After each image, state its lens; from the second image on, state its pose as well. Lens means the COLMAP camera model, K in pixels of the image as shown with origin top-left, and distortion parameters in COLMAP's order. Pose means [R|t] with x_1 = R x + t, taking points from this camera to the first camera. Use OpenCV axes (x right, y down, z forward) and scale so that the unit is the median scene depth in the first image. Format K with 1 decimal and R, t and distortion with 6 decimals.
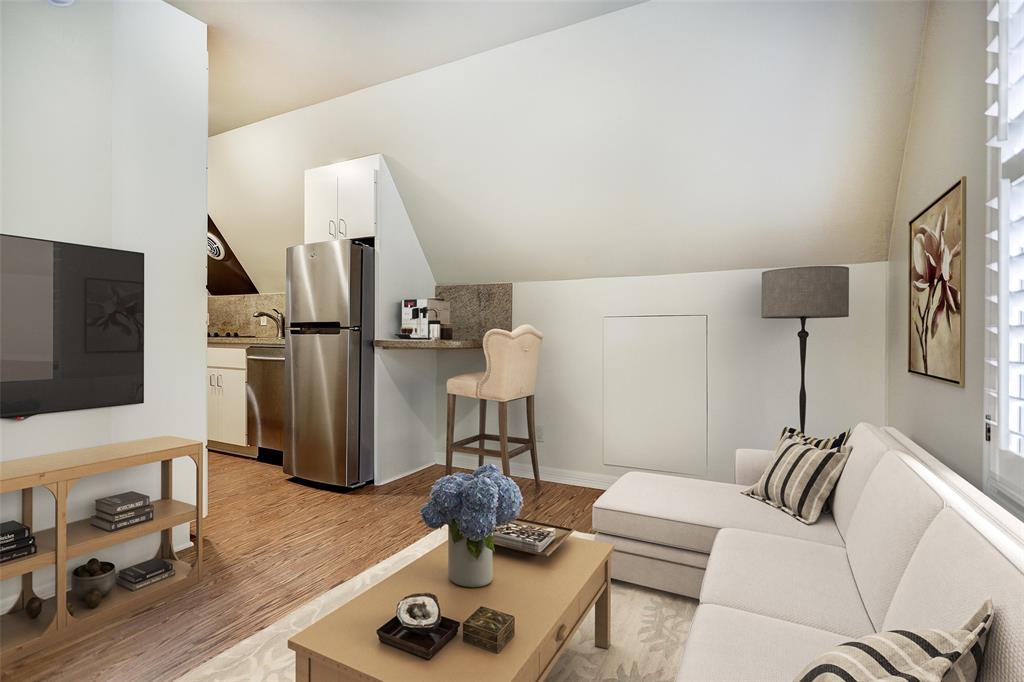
lens RADIAL K [[486.4, 0, 510.8], [0, 486.4, 336.9], [0, 0, 1]] dist [0.001129, 0.000011]
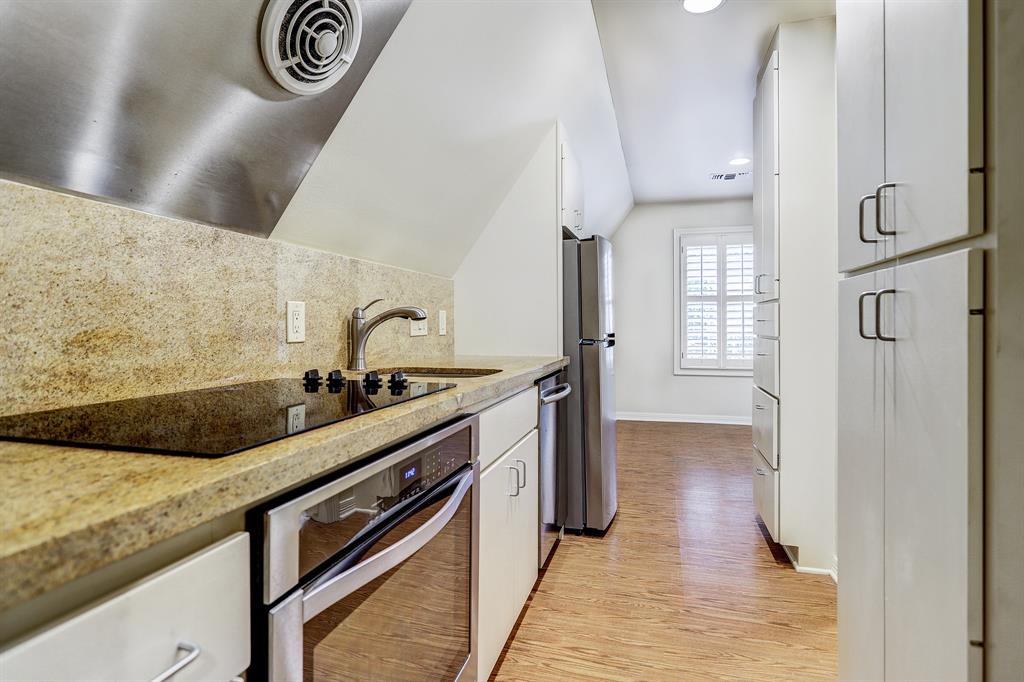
lens RADIAL K [[536.5, 0, 509.4], [0, 536.5, 326.9], [0, 0, 1]] dist [0.001073, 0.000192]
pose [[-0.216931, -0.008649, 0.976149, -1.299682], [0.011271, 0.999872, 0.011364, -0.053165], [-0.976122, 0.013468, -0.216806, 1.369846]]
